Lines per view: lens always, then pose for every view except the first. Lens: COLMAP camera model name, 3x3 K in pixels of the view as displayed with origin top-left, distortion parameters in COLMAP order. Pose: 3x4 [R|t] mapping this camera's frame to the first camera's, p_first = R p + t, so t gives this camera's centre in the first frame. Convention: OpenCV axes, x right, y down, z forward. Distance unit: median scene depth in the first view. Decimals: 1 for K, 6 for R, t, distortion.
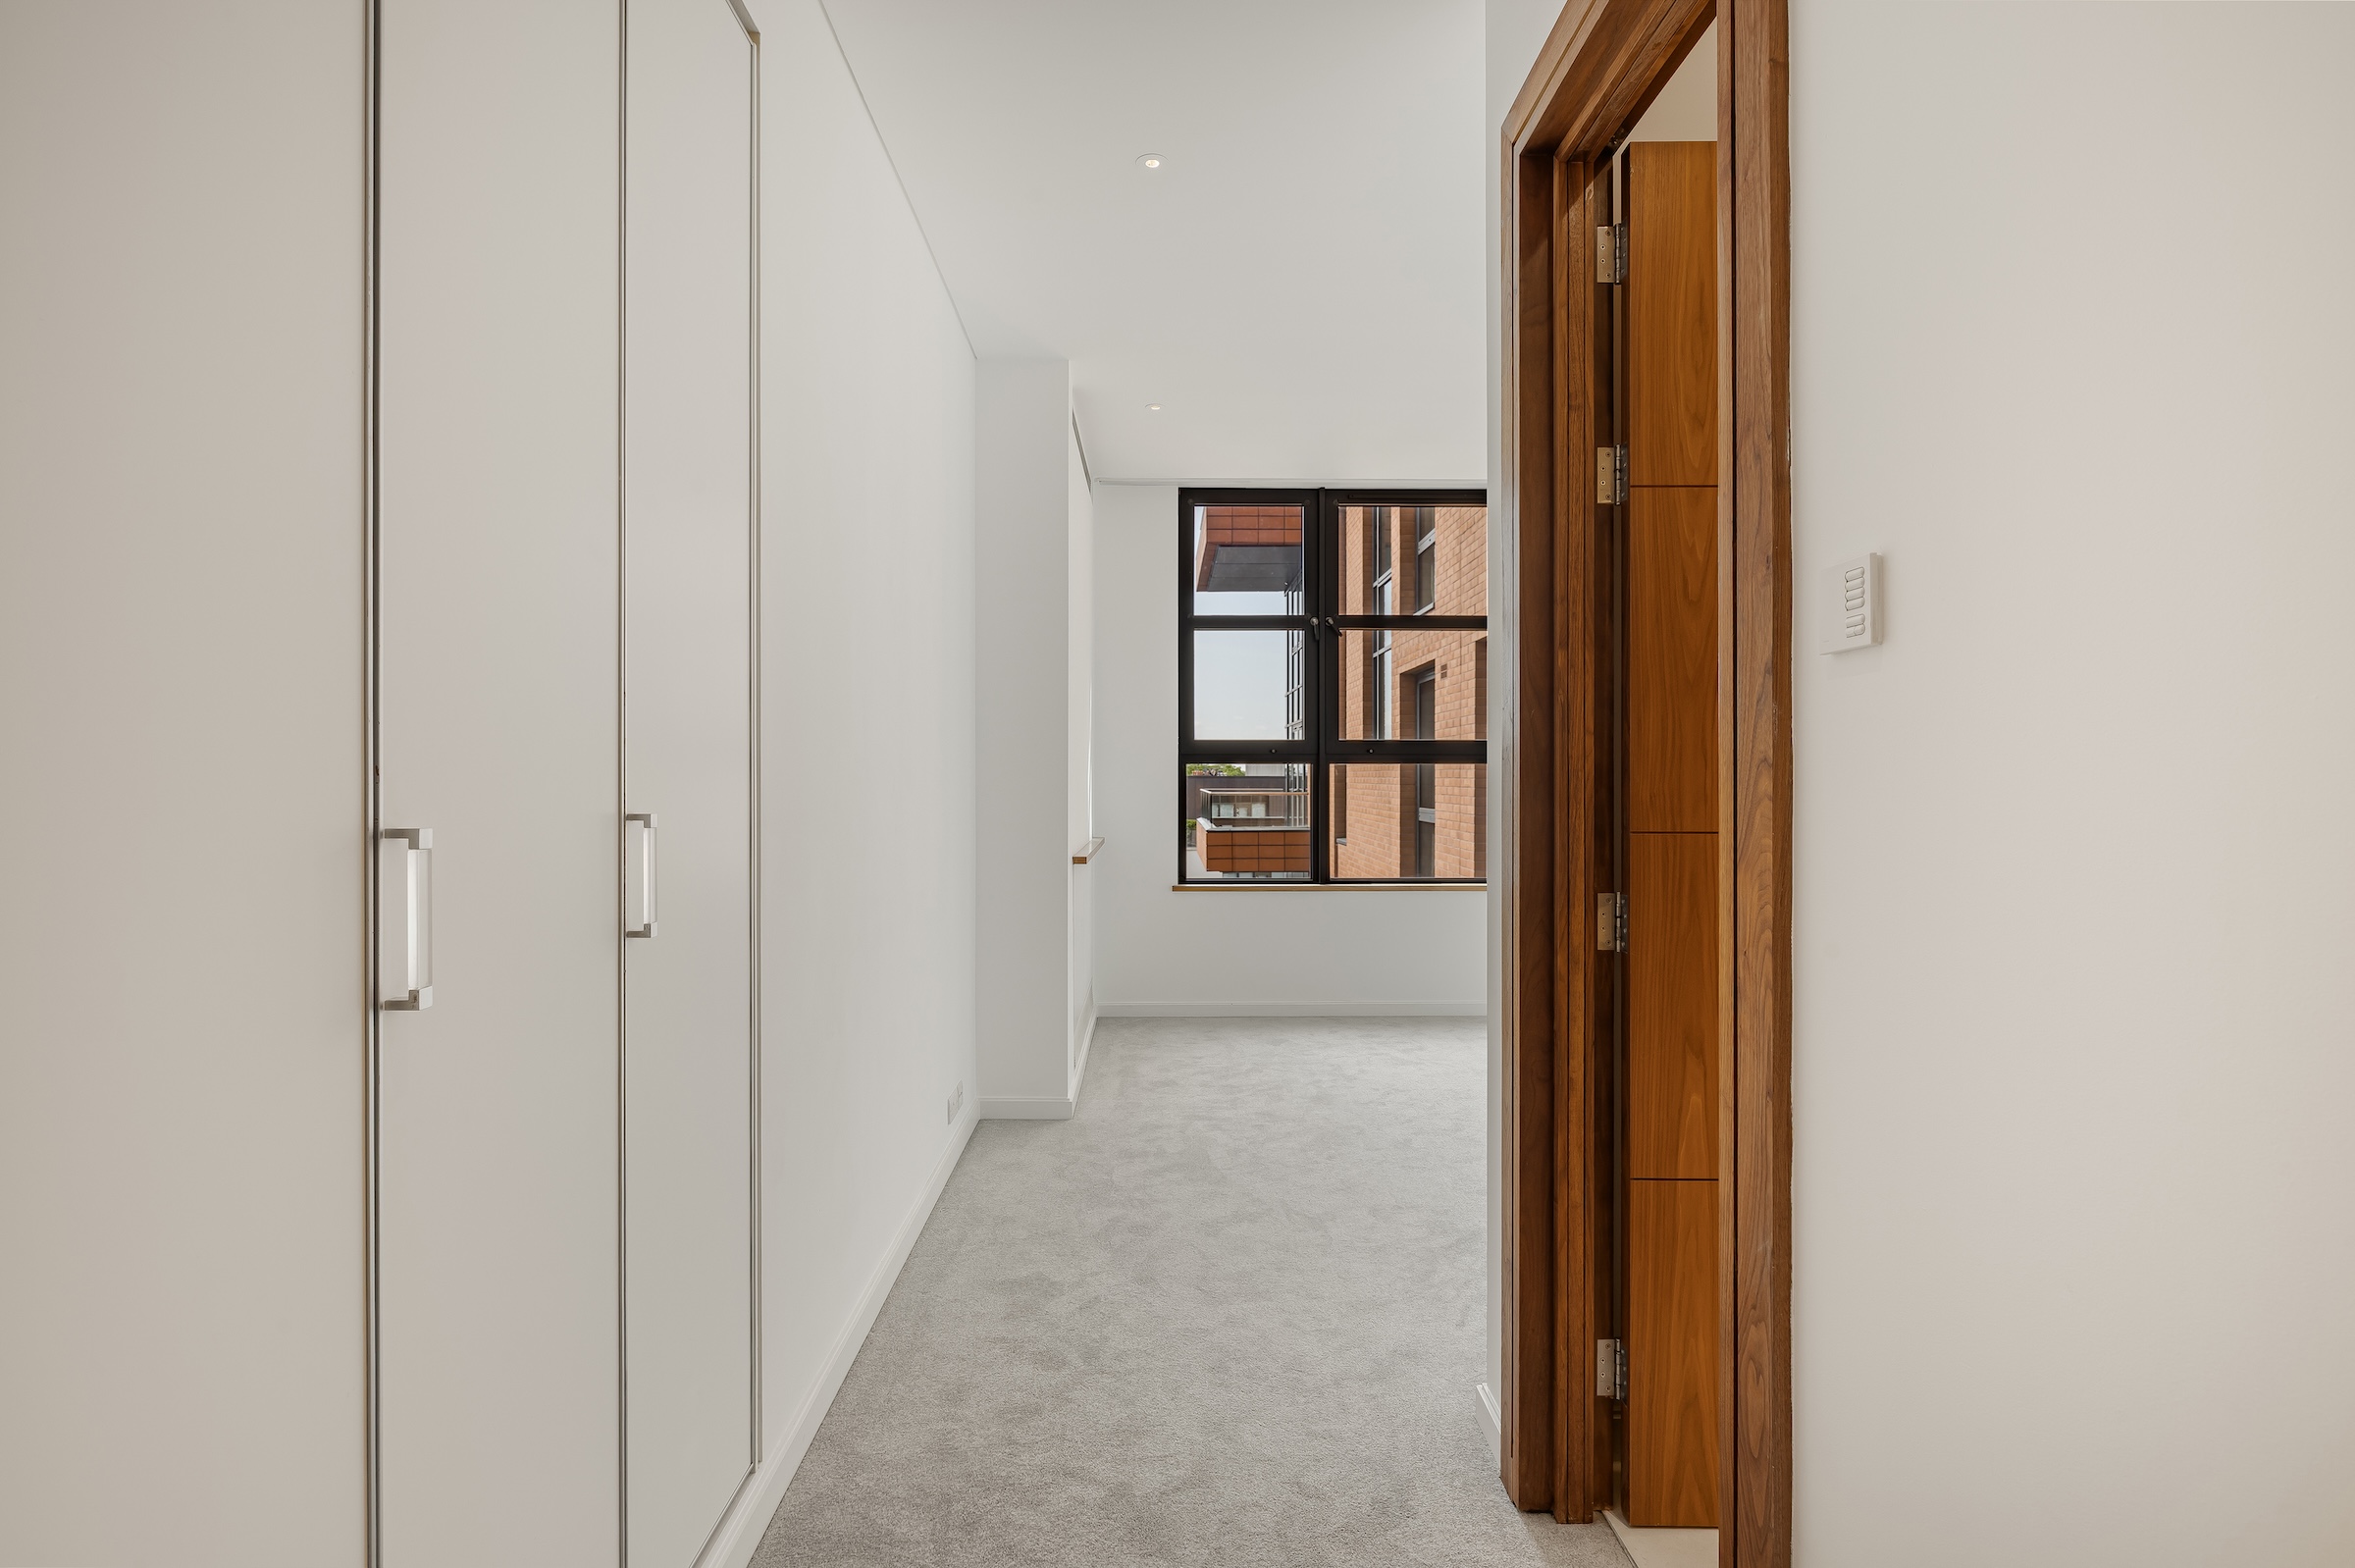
lens RADIAL K [[1219.6, 0, 1176.1], [0, 1219.6, 781.9], [0, 0, 1]] dist [0.000264, -0.000004]
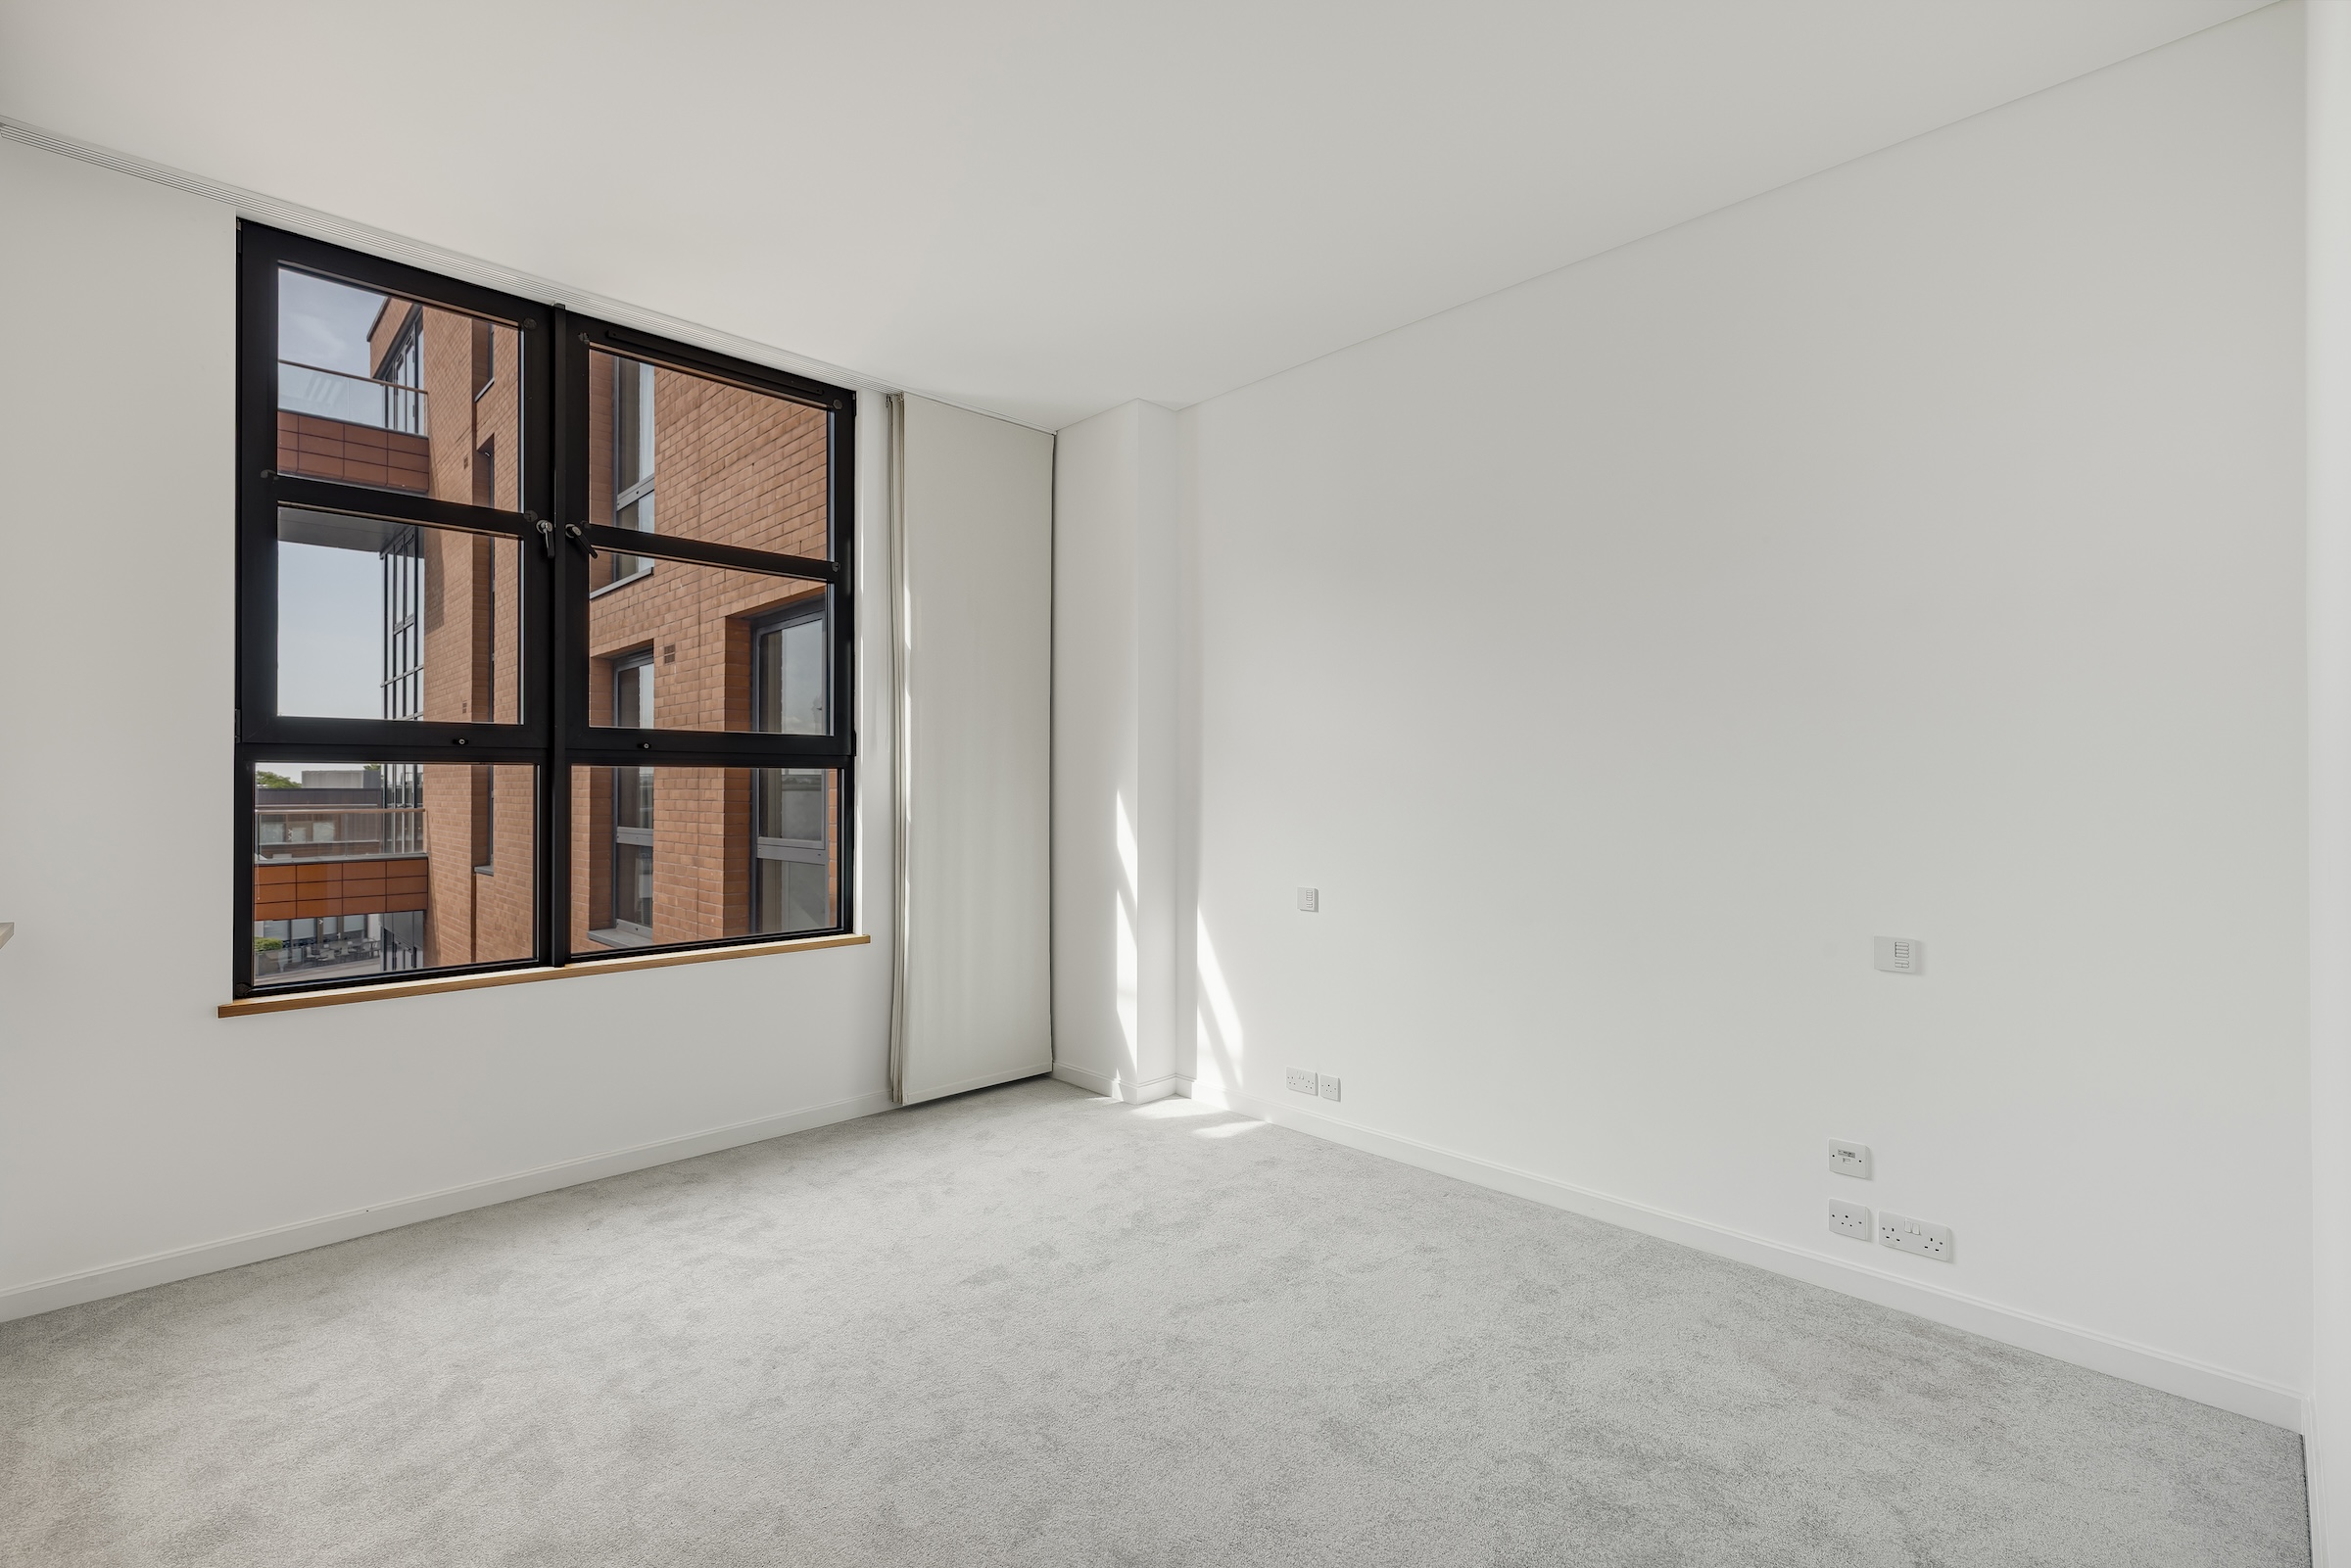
lens RADIAL K [[1064.1, 0, 1184.7], [0, 1064.1, 774.2], [0, 0, 1]] dist [0.005256, 0.000165]
pose [[0.726824, 0.006961, 0.686789, -0.014896], [0.005519, 0.999857, -0.015975, -0.000107], [-0.686802, 0.015401, 0.726682, 0.362852]]
